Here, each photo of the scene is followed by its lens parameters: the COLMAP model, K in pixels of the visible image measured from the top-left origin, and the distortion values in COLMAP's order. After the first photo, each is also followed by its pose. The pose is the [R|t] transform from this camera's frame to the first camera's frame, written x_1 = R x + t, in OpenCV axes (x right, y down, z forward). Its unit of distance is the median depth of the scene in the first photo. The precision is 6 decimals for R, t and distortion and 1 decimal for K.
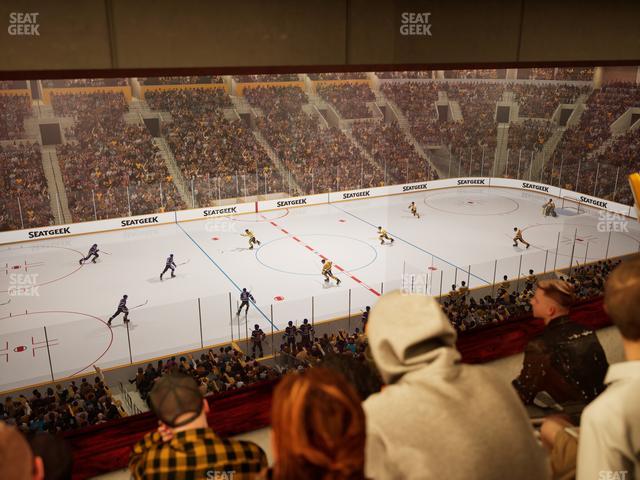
lens RADIAL K [[590.6, 0, 309.9], [0, 590.6, 196.0], [0, 0, 1]] dist [0.001521, 0.000000]
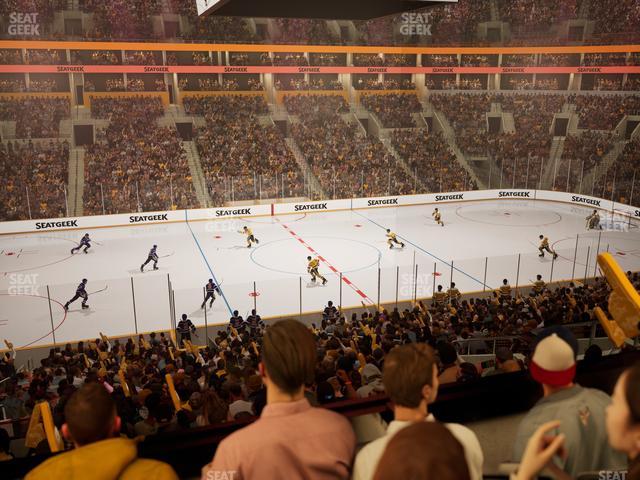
lens RADIAL K [[590.6, 0, 313.5], [0, 590.6, 194.4], [0, 0, 1]] dist [0.001521, 0.000000]
pose [[0.990625, 0.028205, -0.133665, 0.094479], [-0.035225, 0.998105, -0.050449, 0.036769], [0.131989, 0.054684, 0.989742, 0.056563]]
